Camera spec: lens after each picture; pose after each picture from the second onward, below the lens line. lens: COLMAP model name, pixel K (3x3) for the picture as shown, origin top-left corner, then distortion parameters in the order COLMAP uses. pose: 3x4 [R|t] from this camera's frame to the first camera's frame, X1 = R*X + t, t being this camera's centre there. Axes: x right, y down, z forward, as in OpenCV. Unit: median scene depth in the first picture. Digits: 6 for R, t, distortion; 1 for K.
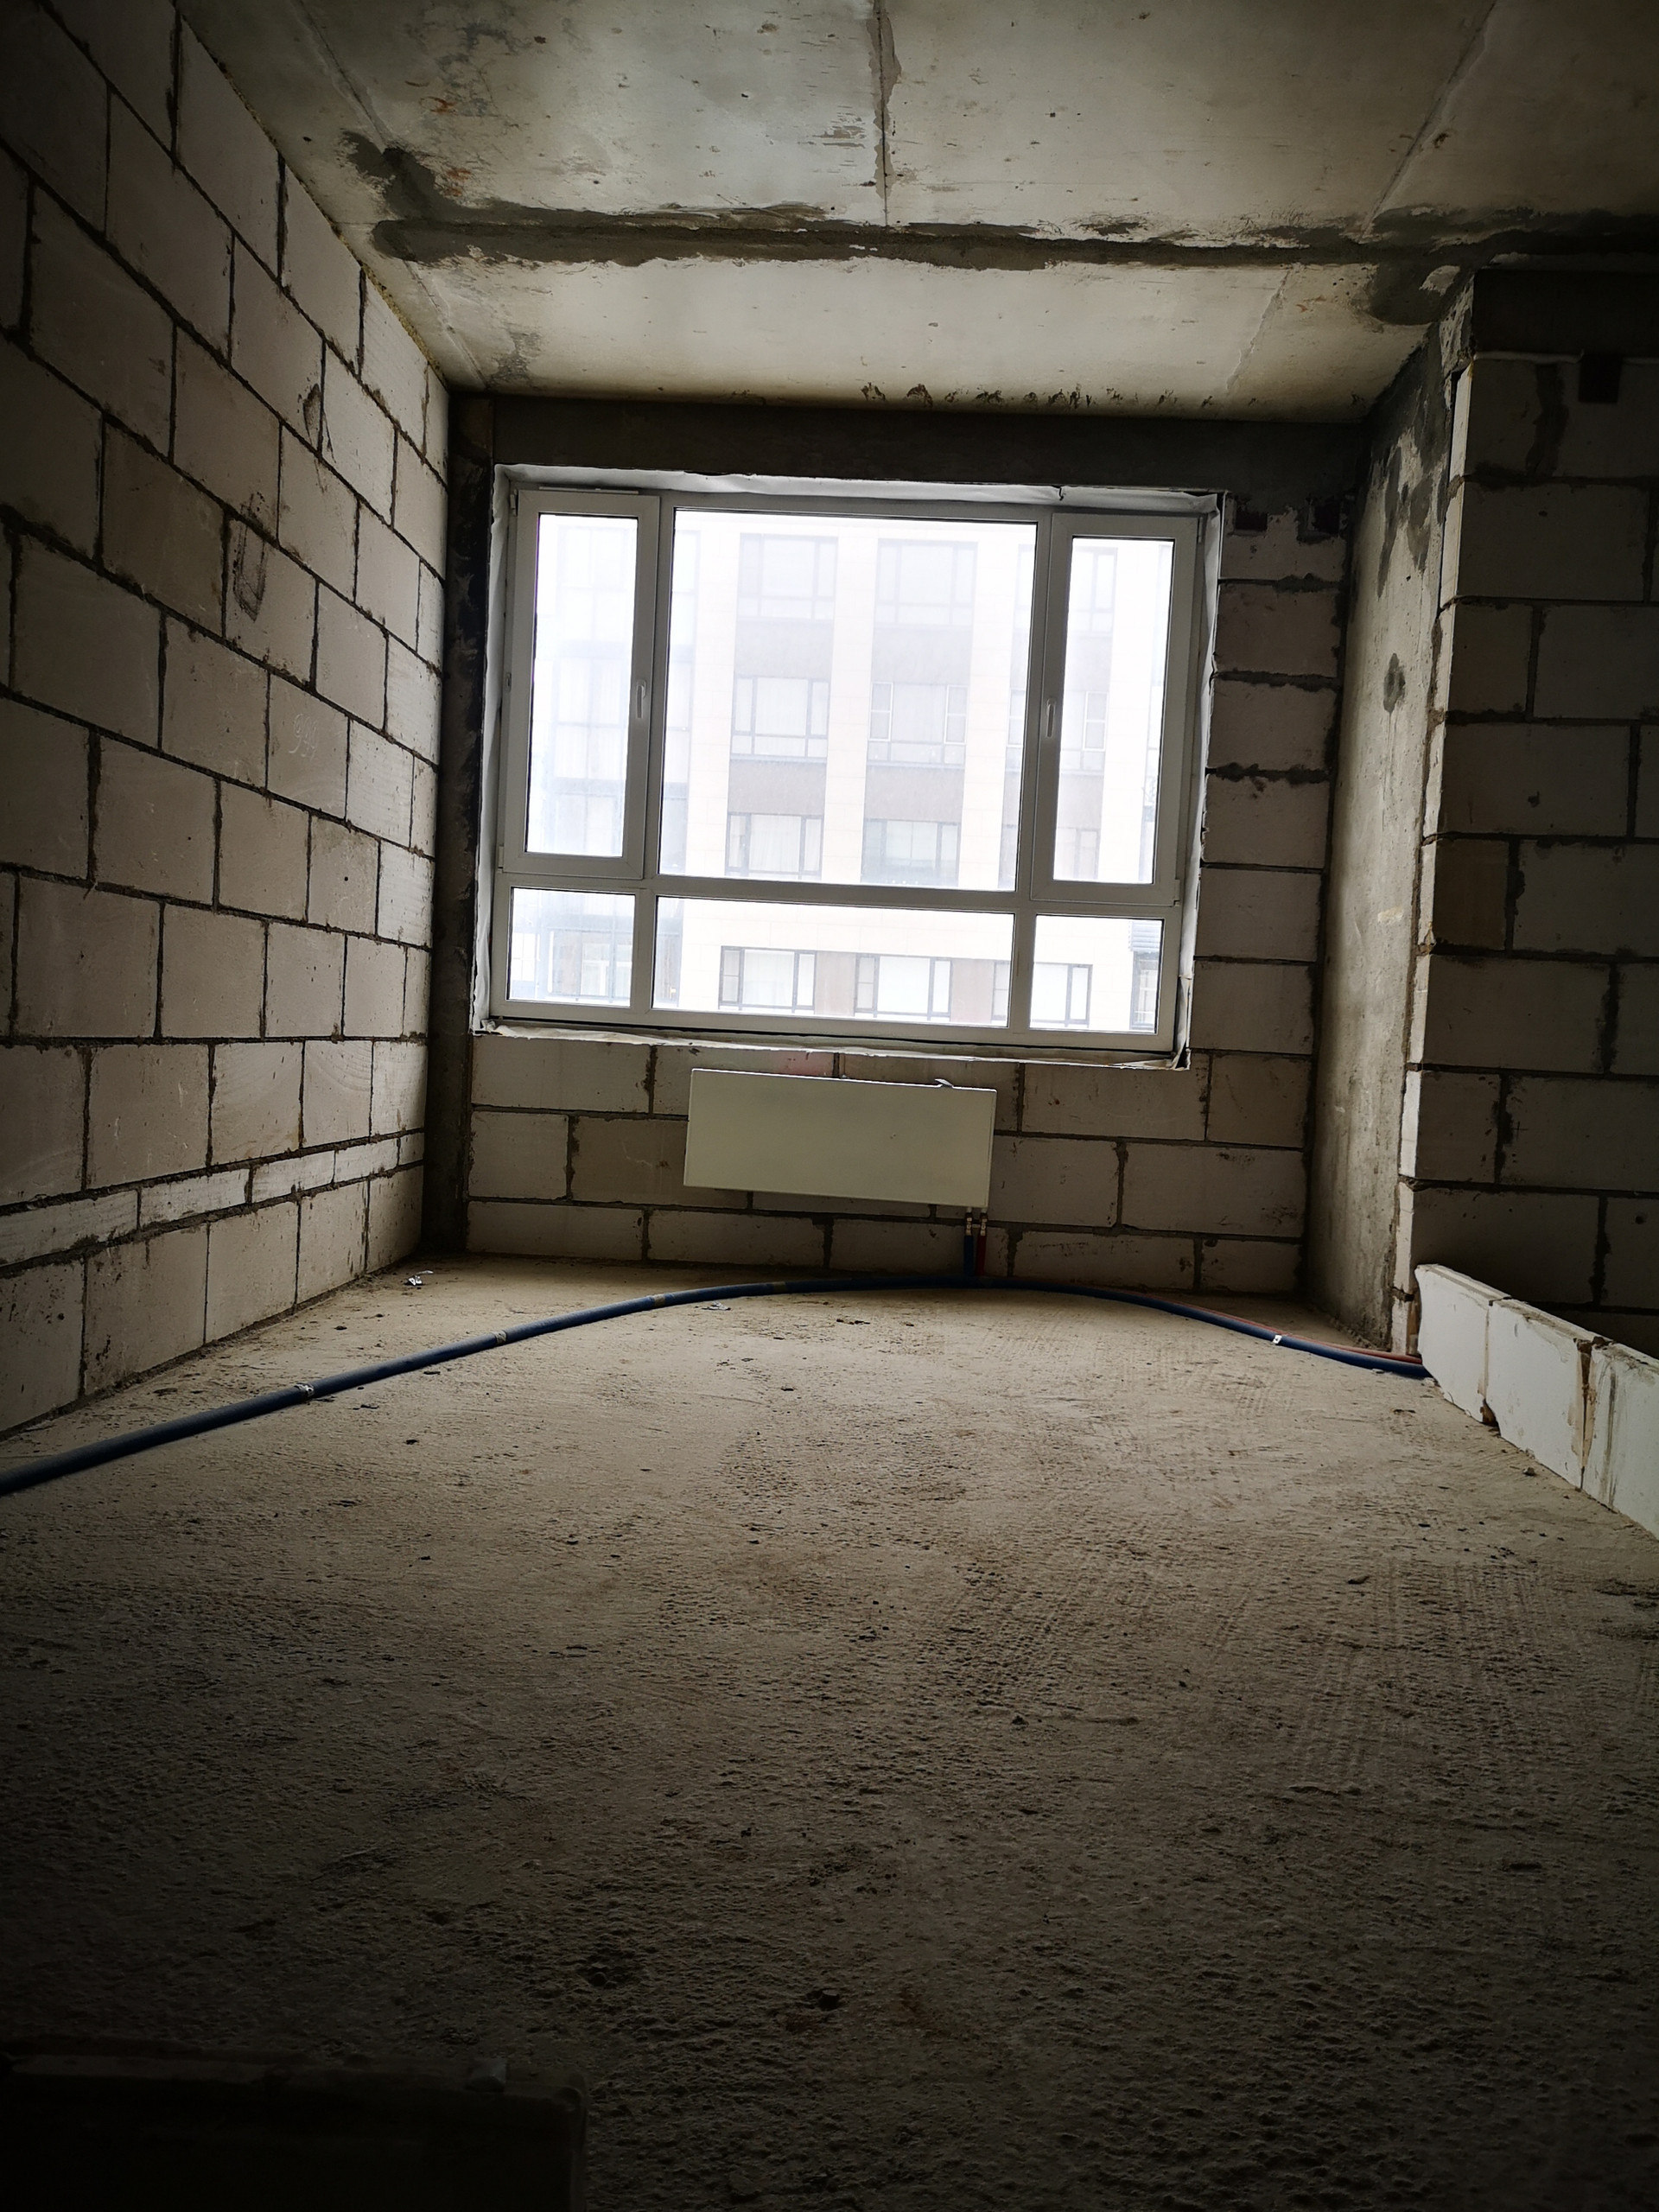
lens RADIAL K [[1694.2, 0, 829.5], [0, 1694.2, 1106.0], [0, 0, 1]] dist [0.067608, -0.070016]
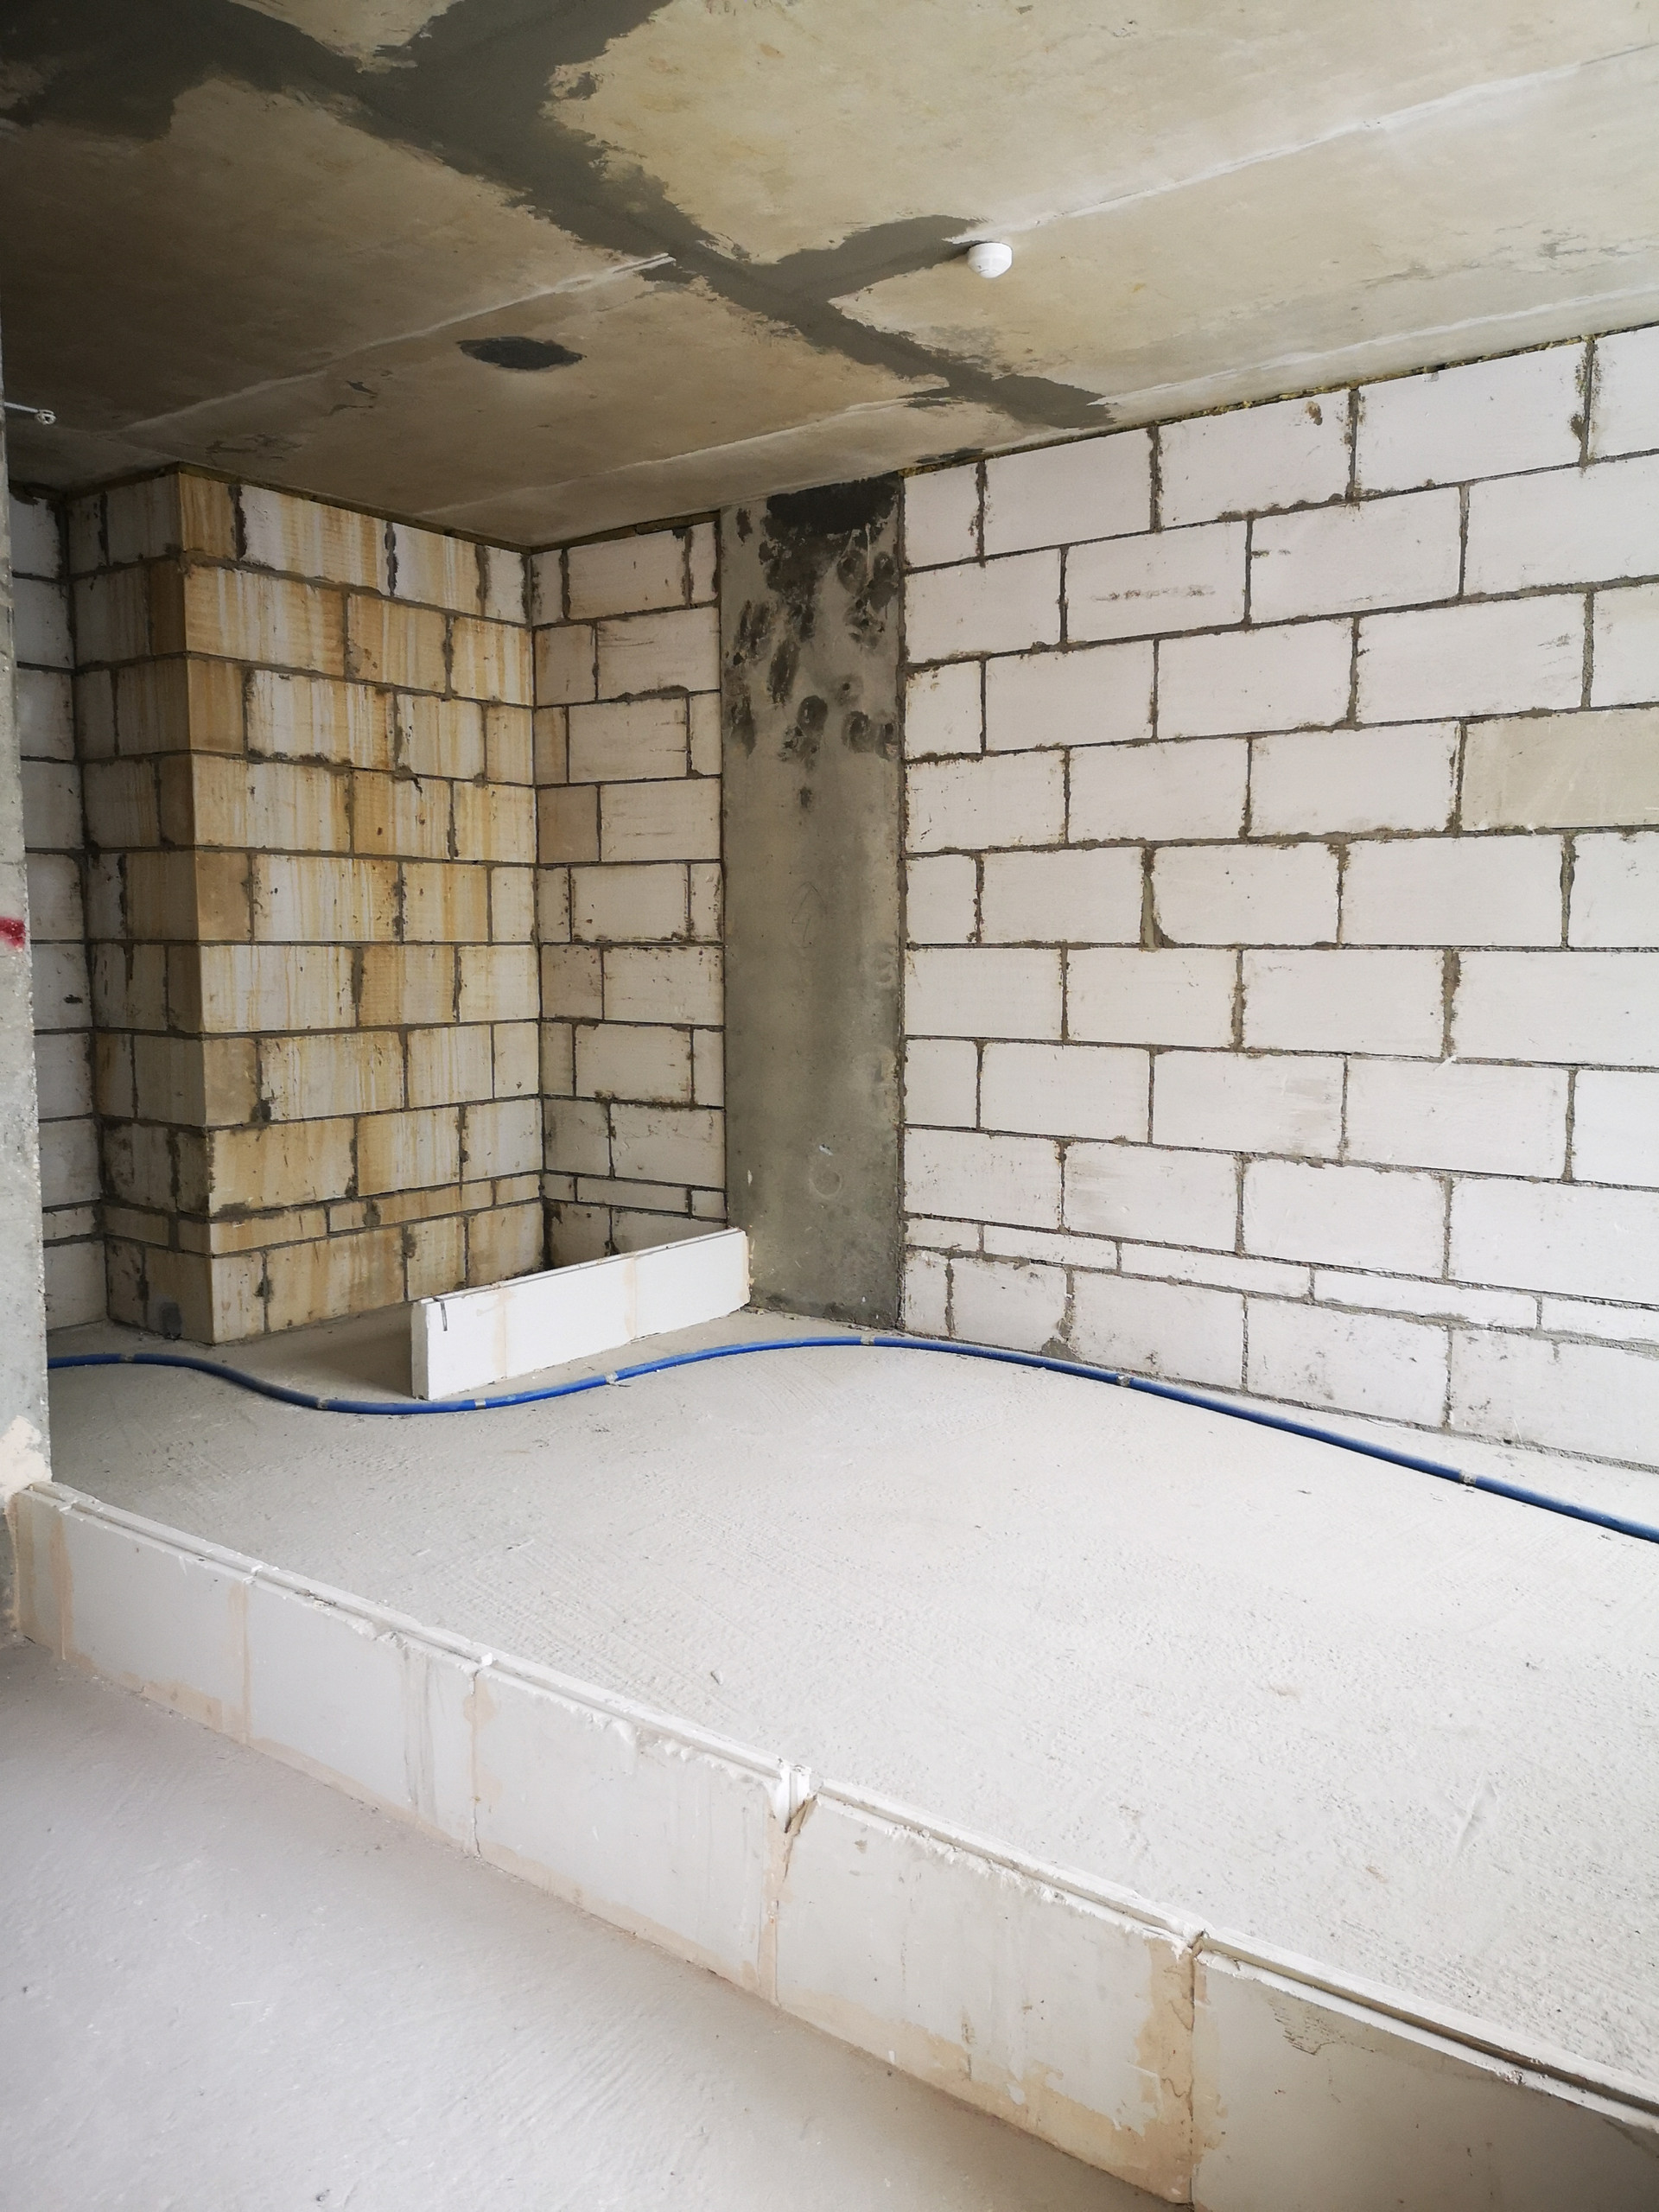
lens RADIAL K [[1694.5, 0, 830.3], [0, 1694.5, 1101.5], [0, 0, 1]] dist [0.066060, -0.068669]
pose [[-0.560690, 0.033957, -0.827329, 0.738152], [-0.064020, 0.994390, 0.084200, -0.133483], [0.825547, 0.100176, -0.555370, 1.006022]]
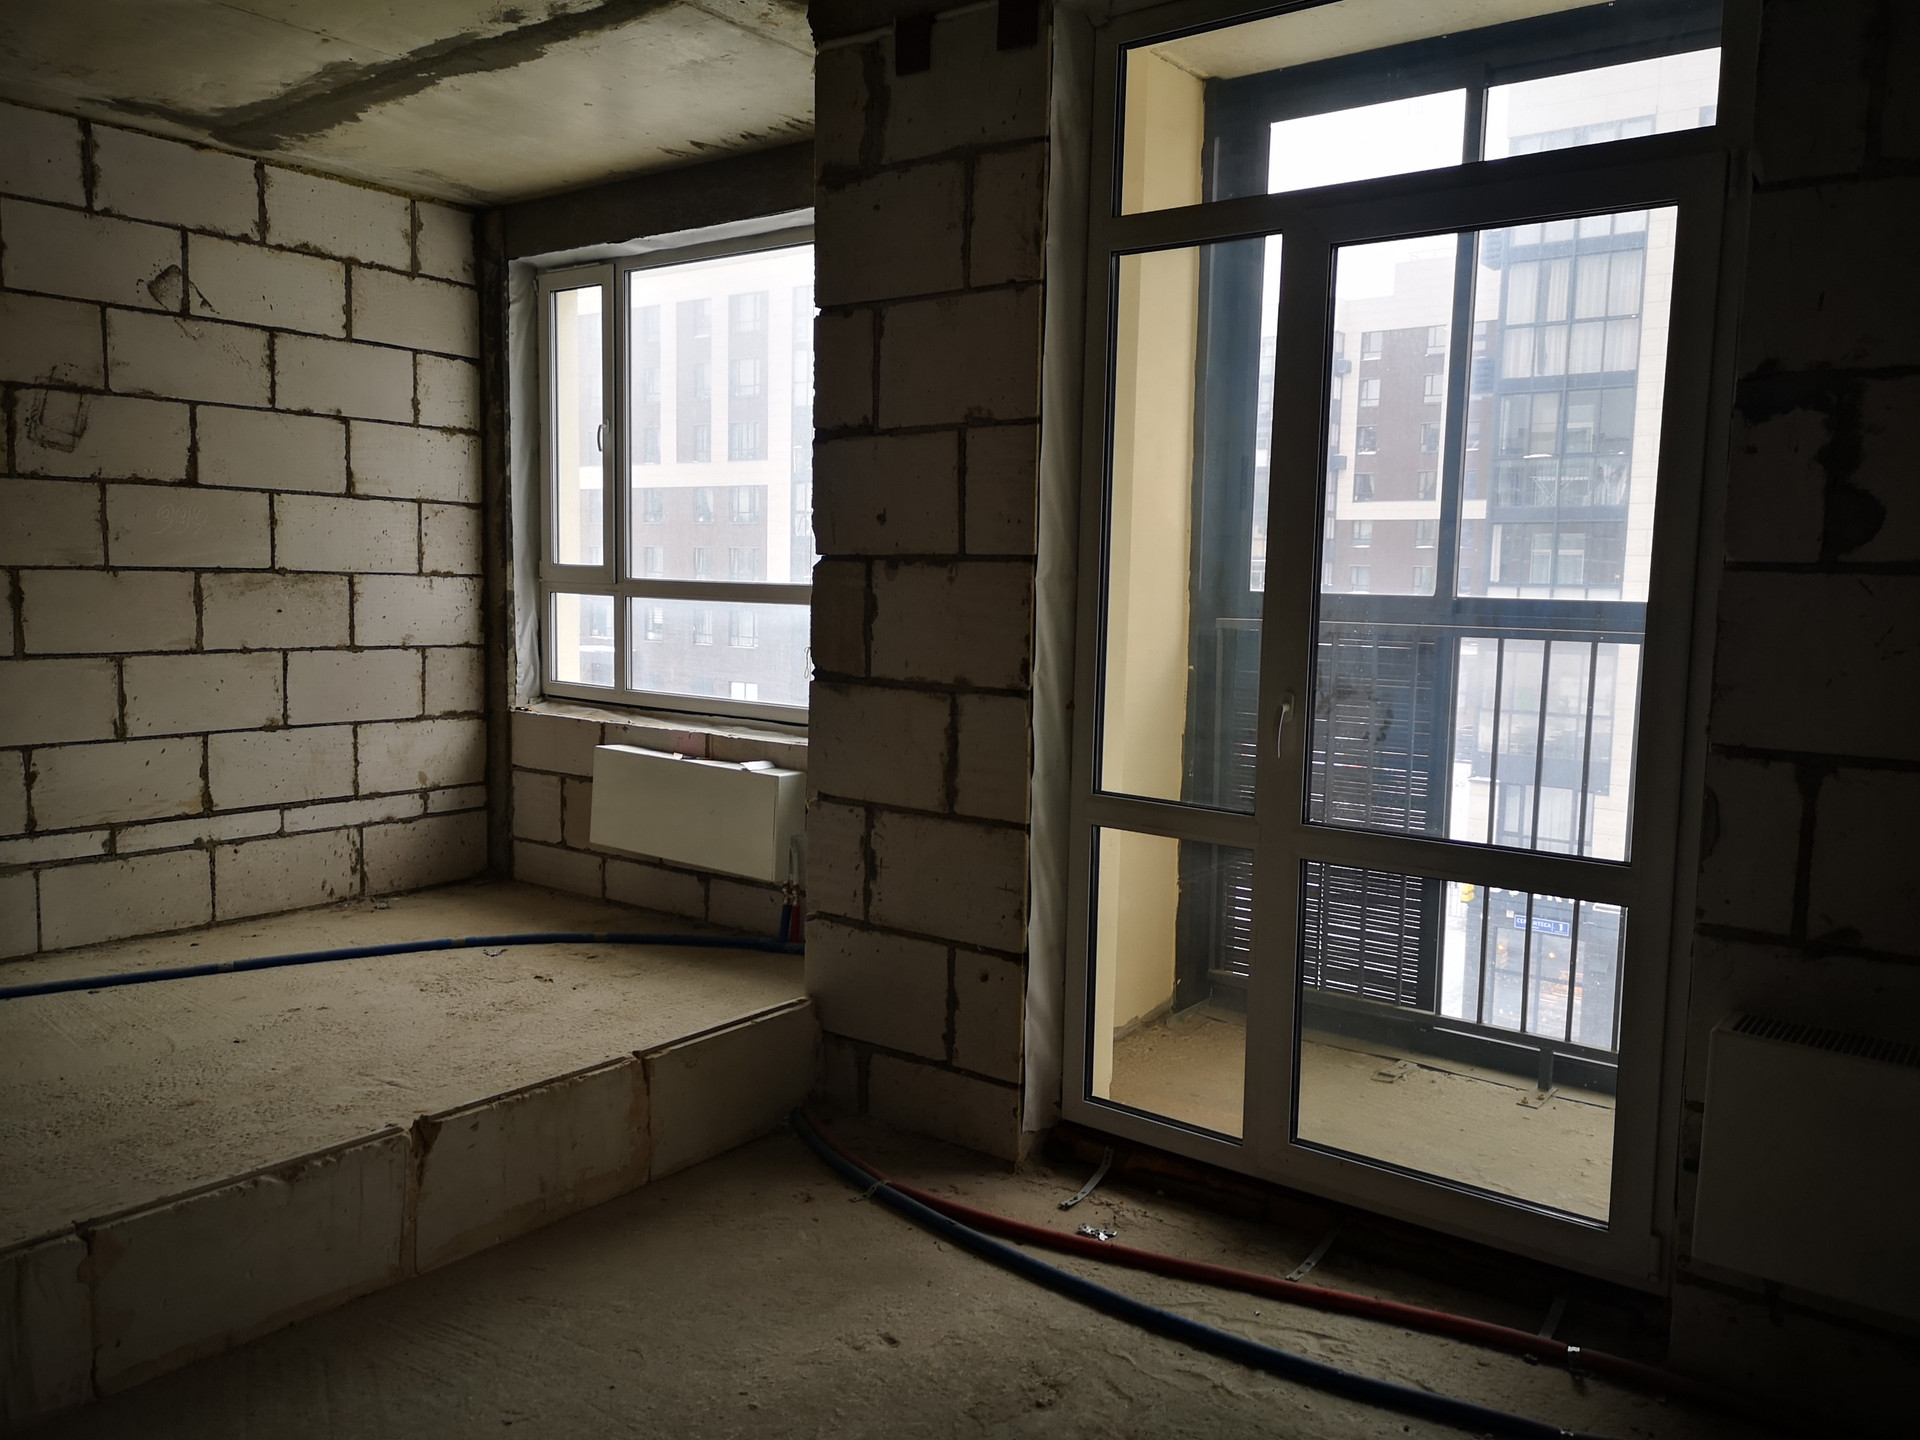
lens RADIAL K [[1470.6, 0, 956.8], [0, 1470.6, 721.9], [0, 0, 1]] dist [0.067608, -0.070016]
pose [[0.818676, 0.023498, -0.573775, 0.901069], [-0.004088, 0.999376, 0.035096, -0.094848], [0.574241, -0.026387, 0.818261, 0.359718]]
